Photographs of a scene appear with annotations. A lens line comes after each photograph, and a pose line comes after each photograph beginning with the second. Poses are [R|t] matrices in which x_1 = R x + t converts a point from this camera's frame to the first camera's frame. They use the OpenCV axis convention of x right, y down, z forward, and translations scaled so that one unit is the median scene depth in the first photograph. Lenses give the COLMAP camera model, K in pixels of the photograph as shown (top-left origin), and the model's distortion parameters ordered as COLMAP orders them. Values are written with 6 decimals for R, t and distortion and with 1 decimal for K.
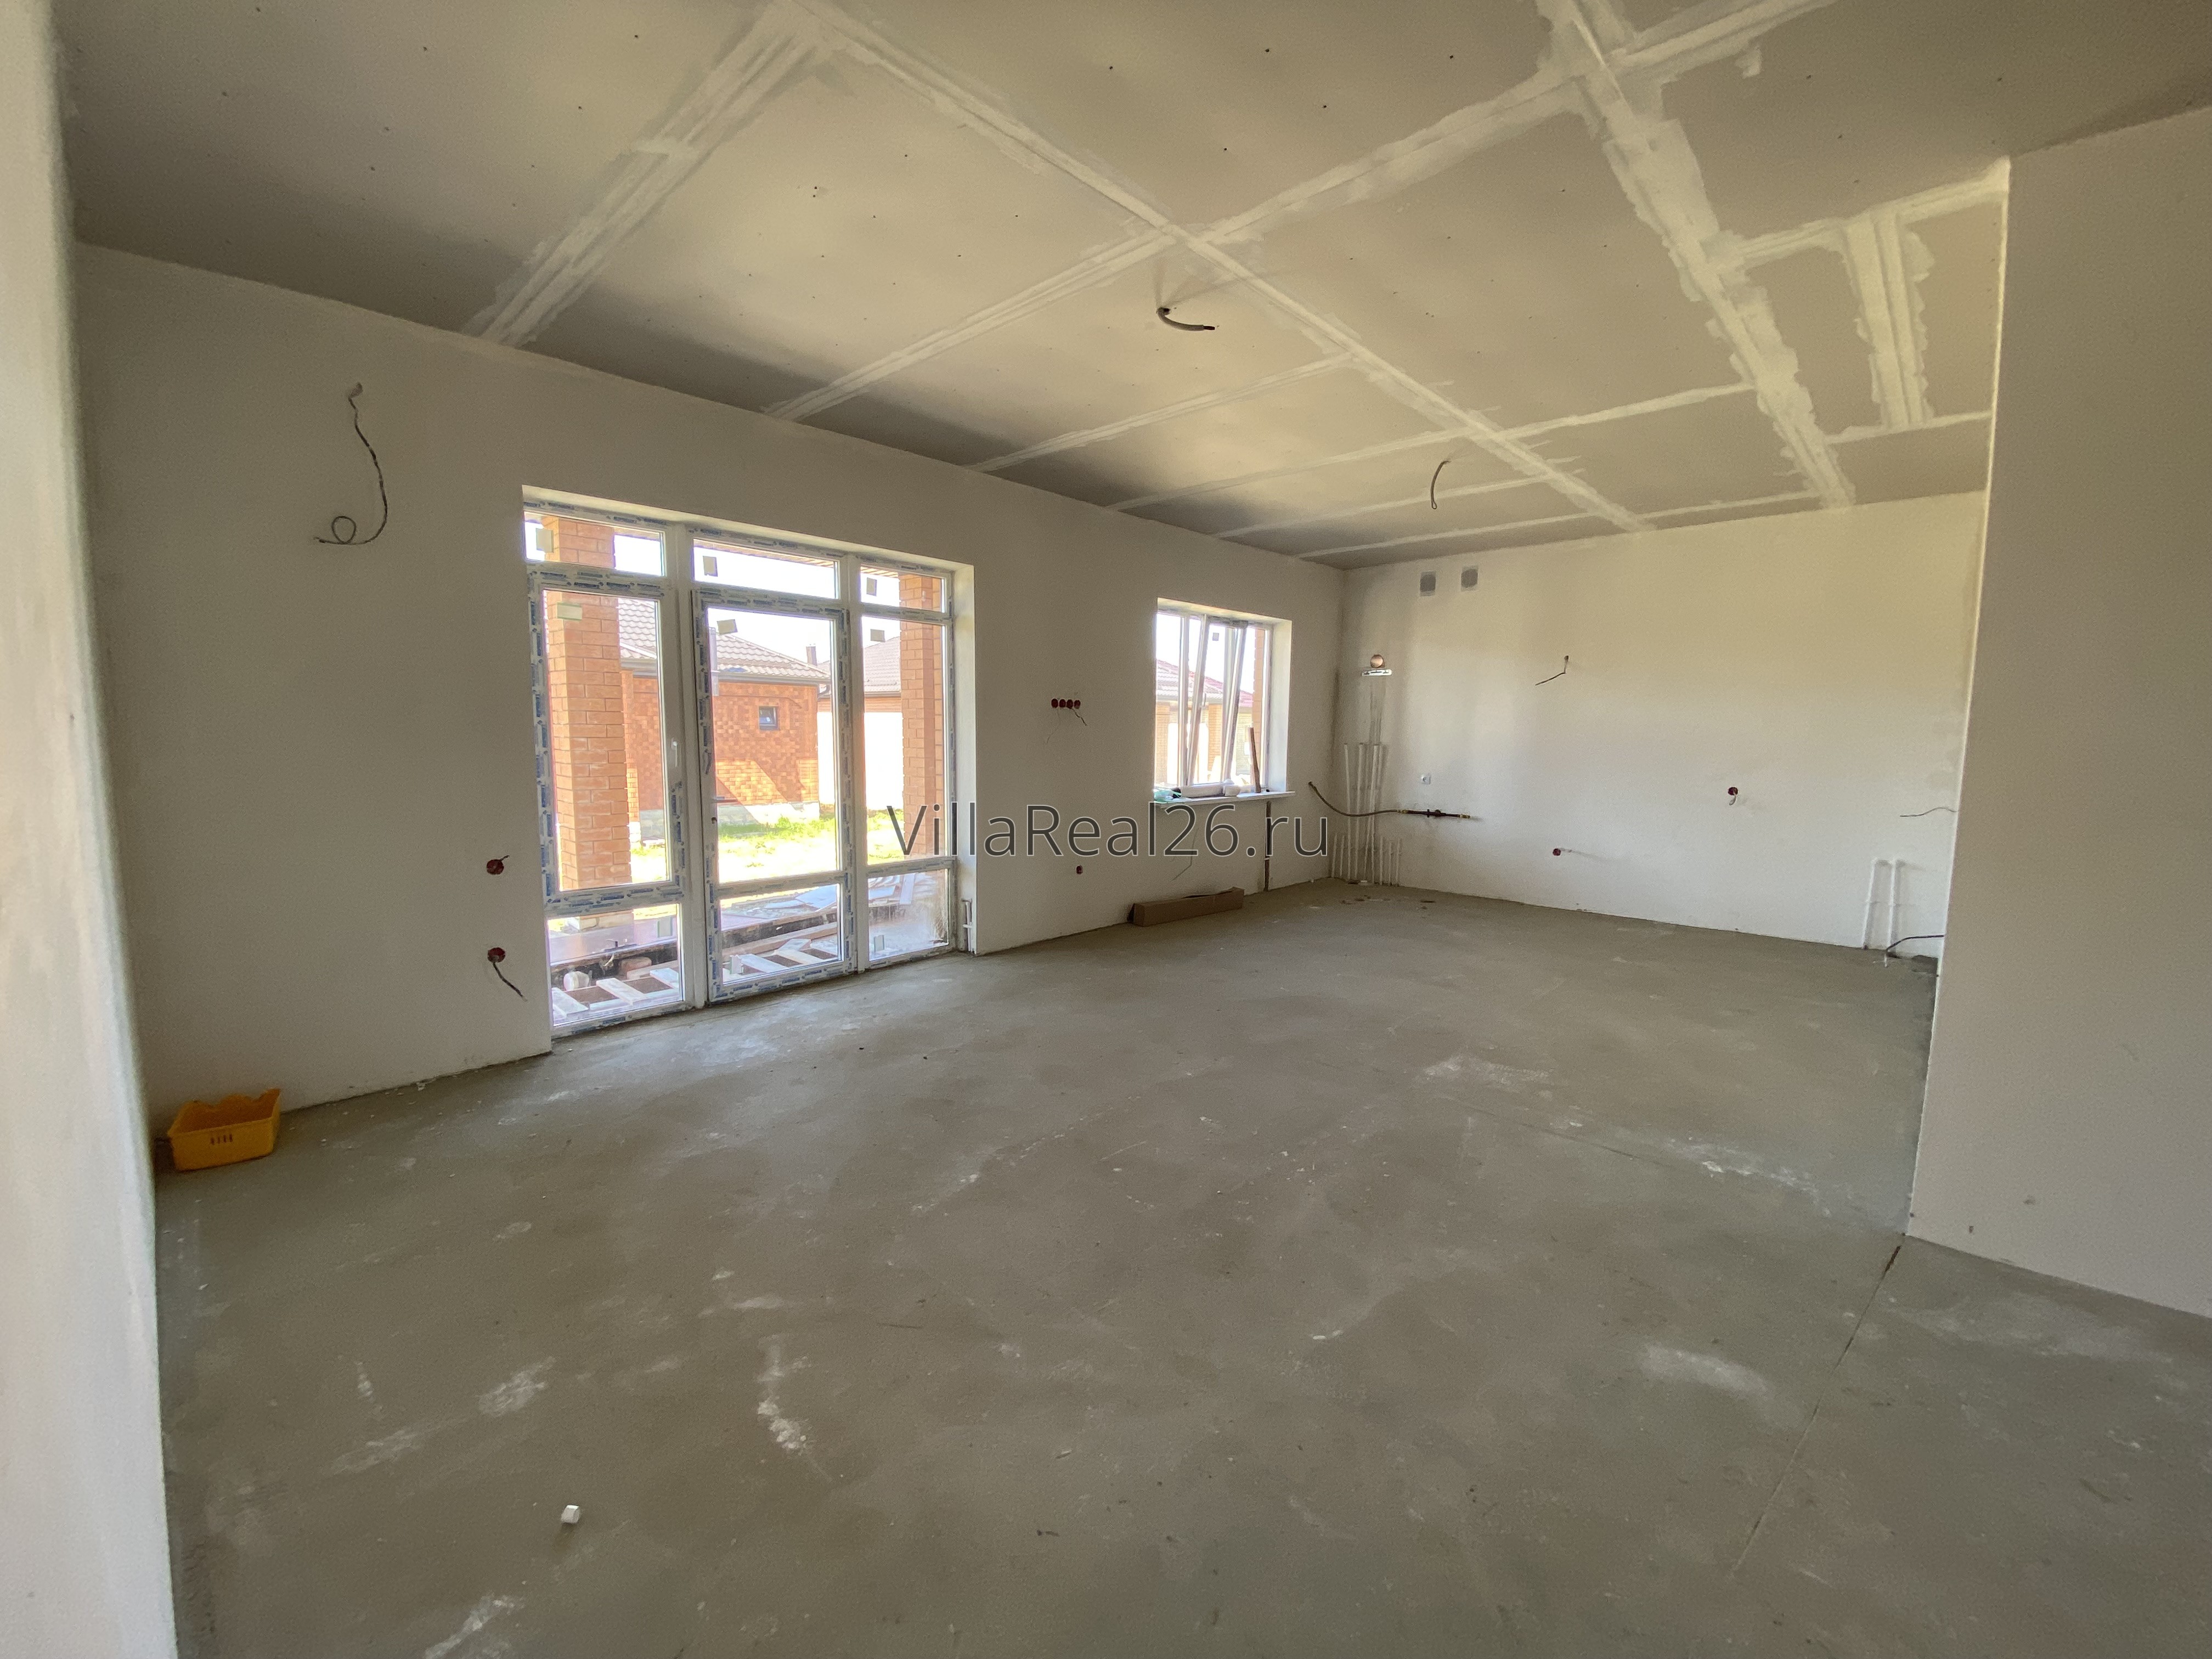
lens RADIAL K [[894.6, 0, 1095.1], [0, 894.6, 827.0], [0, 0, 1]] dist [0.011350, -0.015271]
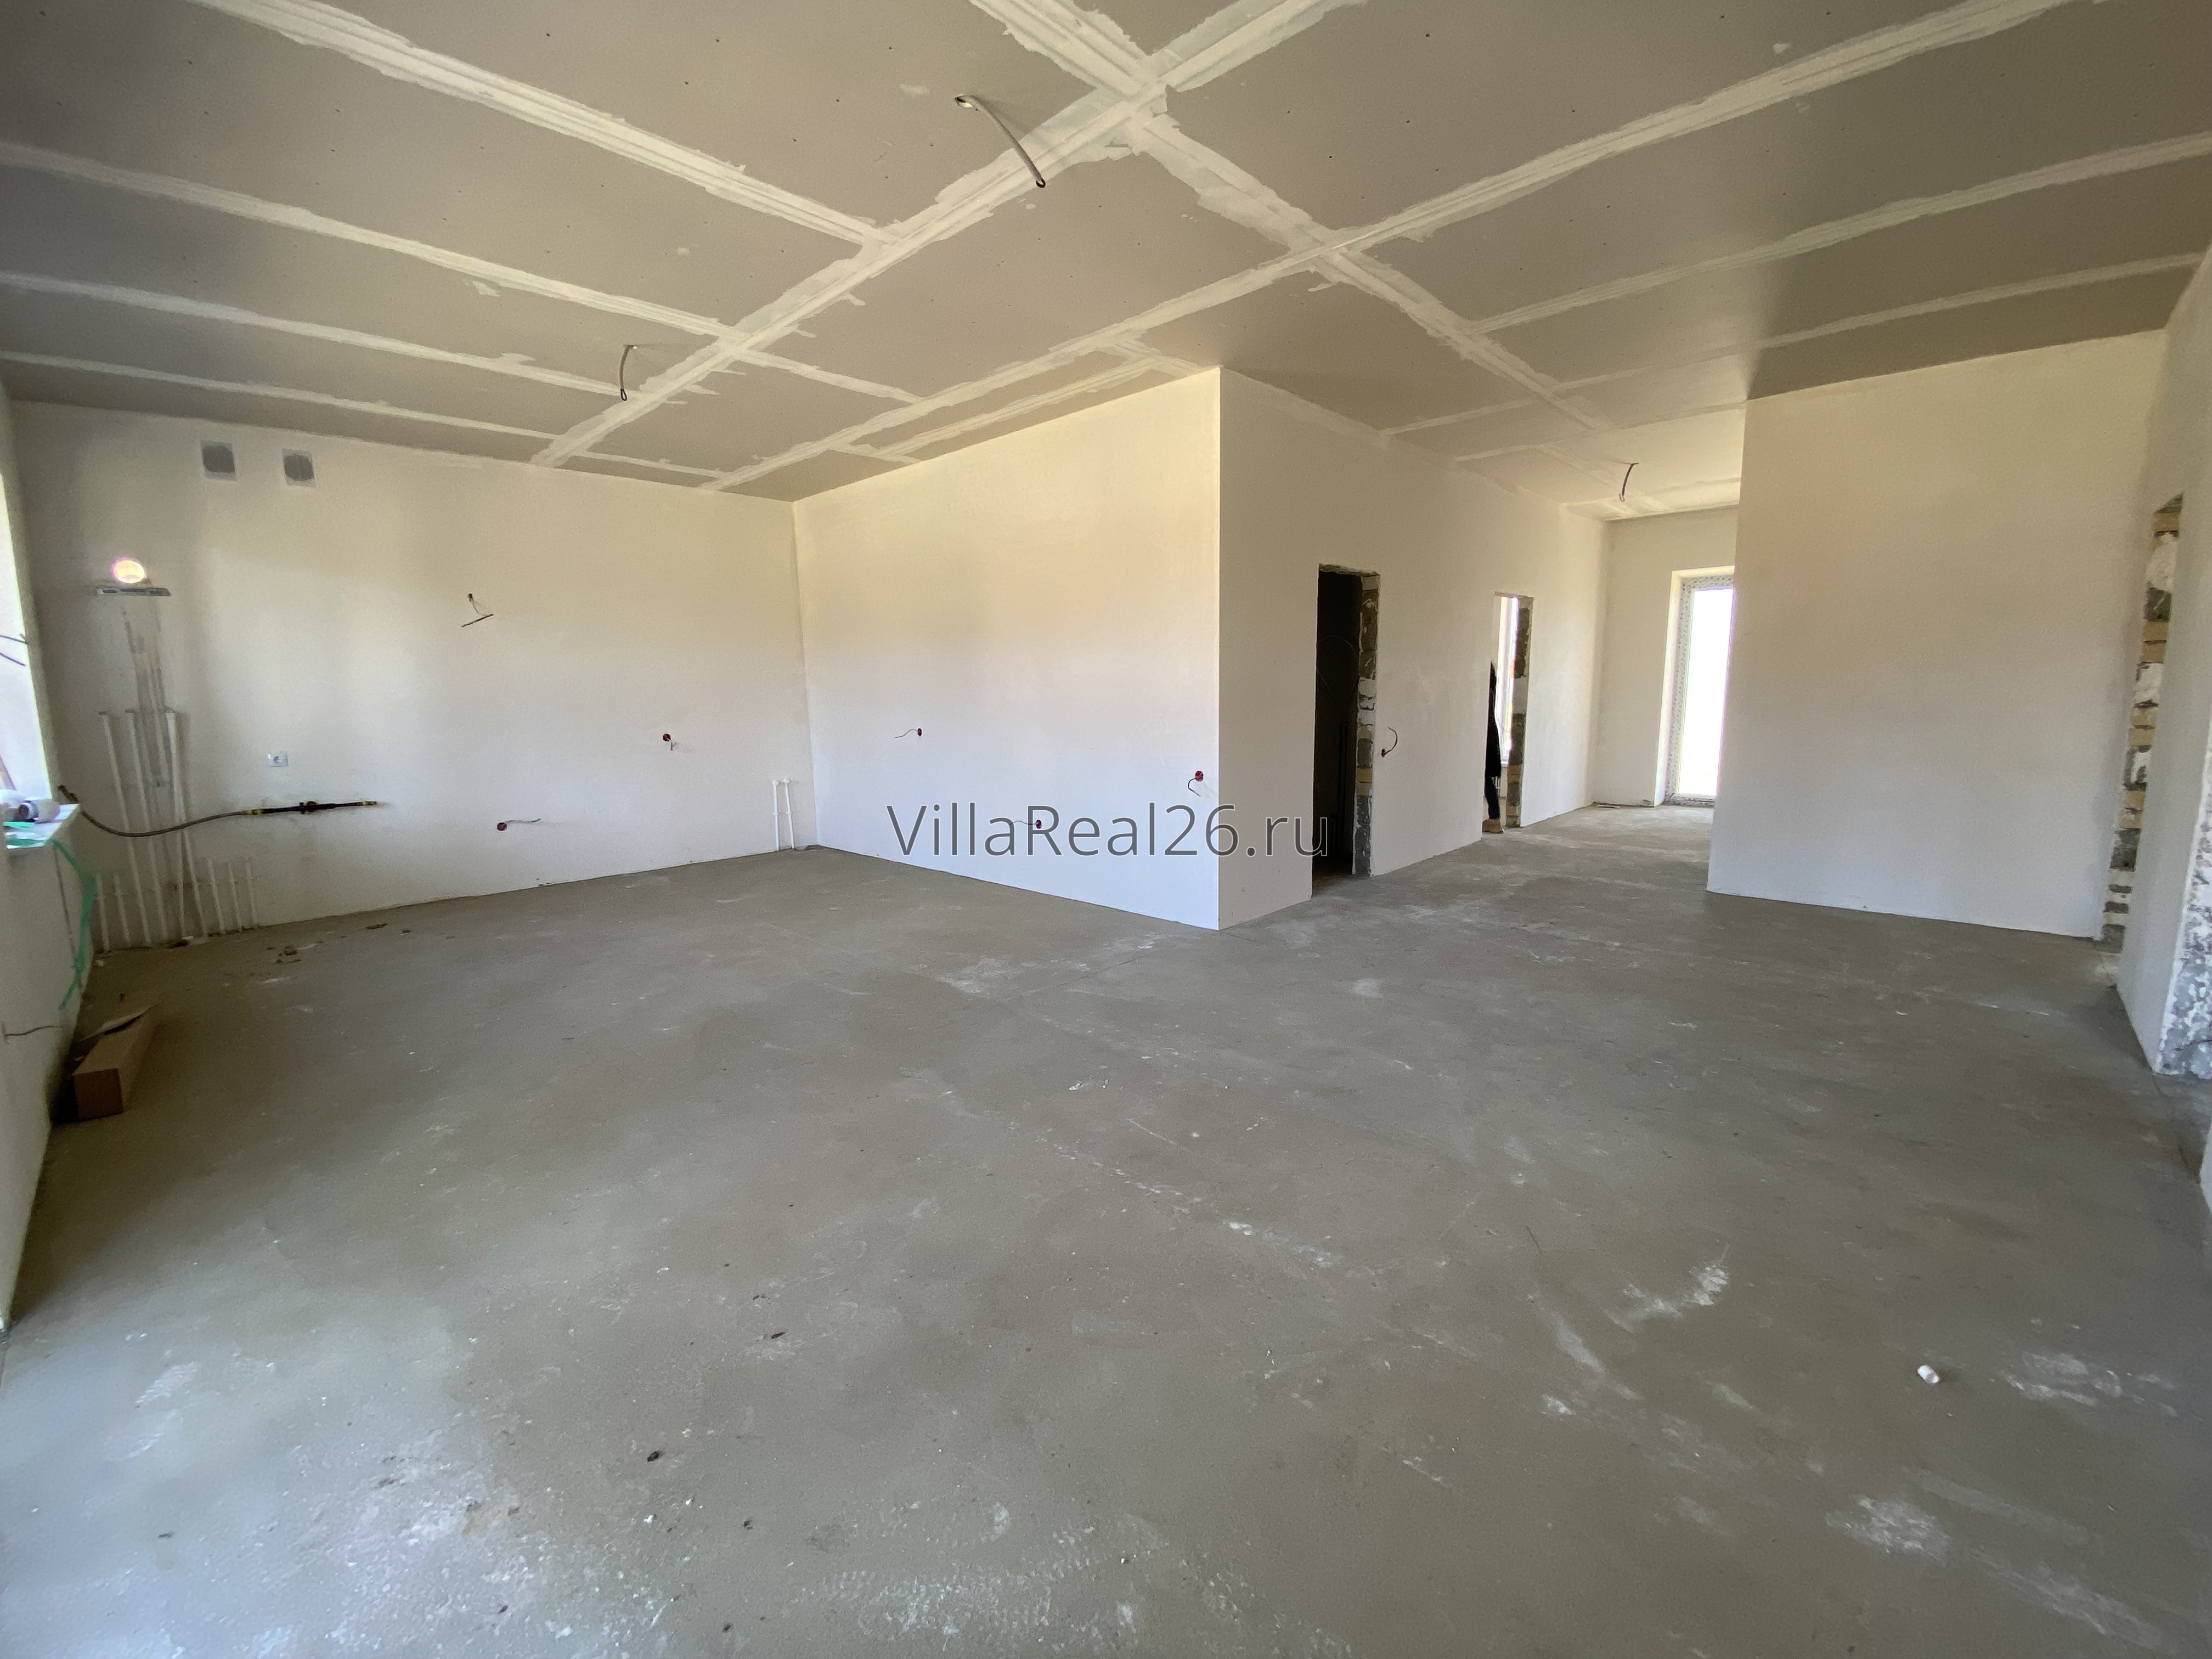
lens RADIAL K [[894.6, 0, 1109.2], [0, 894.6, 830.9], [0, 0, 1]] dist [0.011350, -0.015271]
pose [[-0.008675, -0.165508, 0.986170, -0.628025], [0.125889, 0.978180, 0.165275, -0.068027], [-0.992006, 0.125582, 0.012350, 0.776975]]
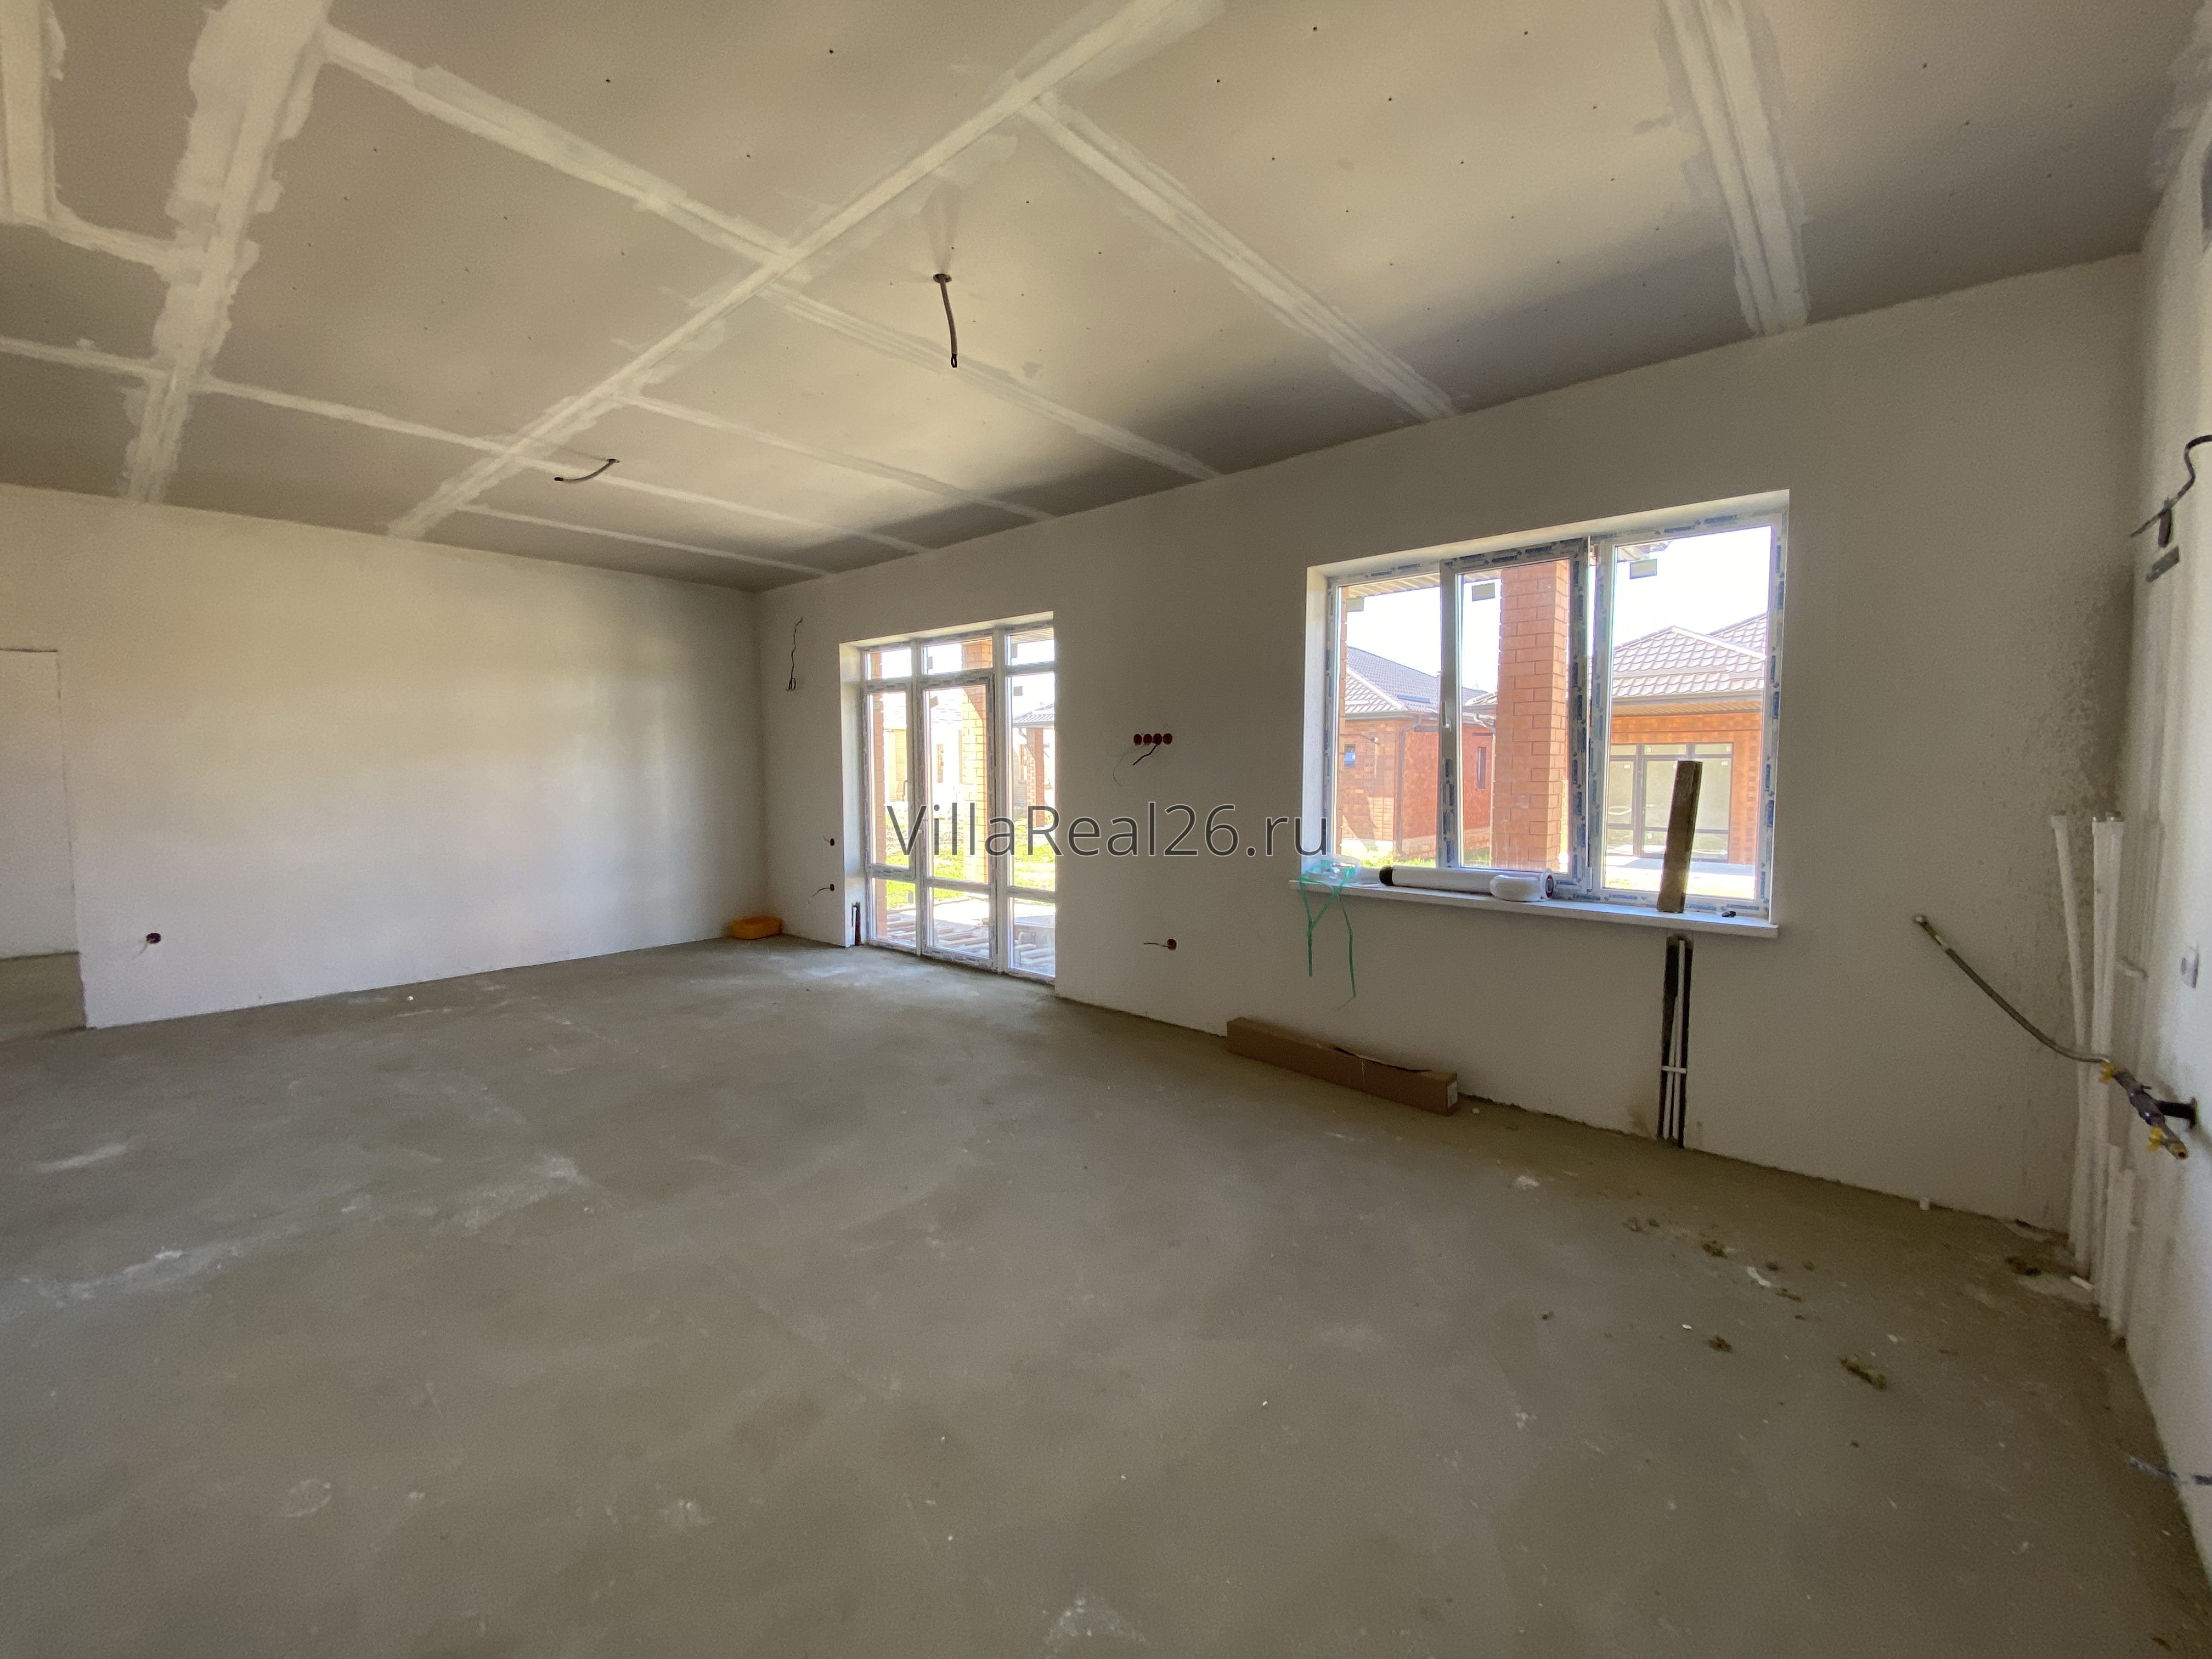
lens RADIAL K [[894.6, 0, 1101.2], [0, 894.6, 828.0], [0, 0, 1]] dist [0.011350, -0.015271]
pose [[0.050871, 0.058958, -0.996963, 1.215551], [-0.106016, 0.992934, 0.053310, -0.146548], [0.993062, 0.102982, 0.056762, 1.397700]]
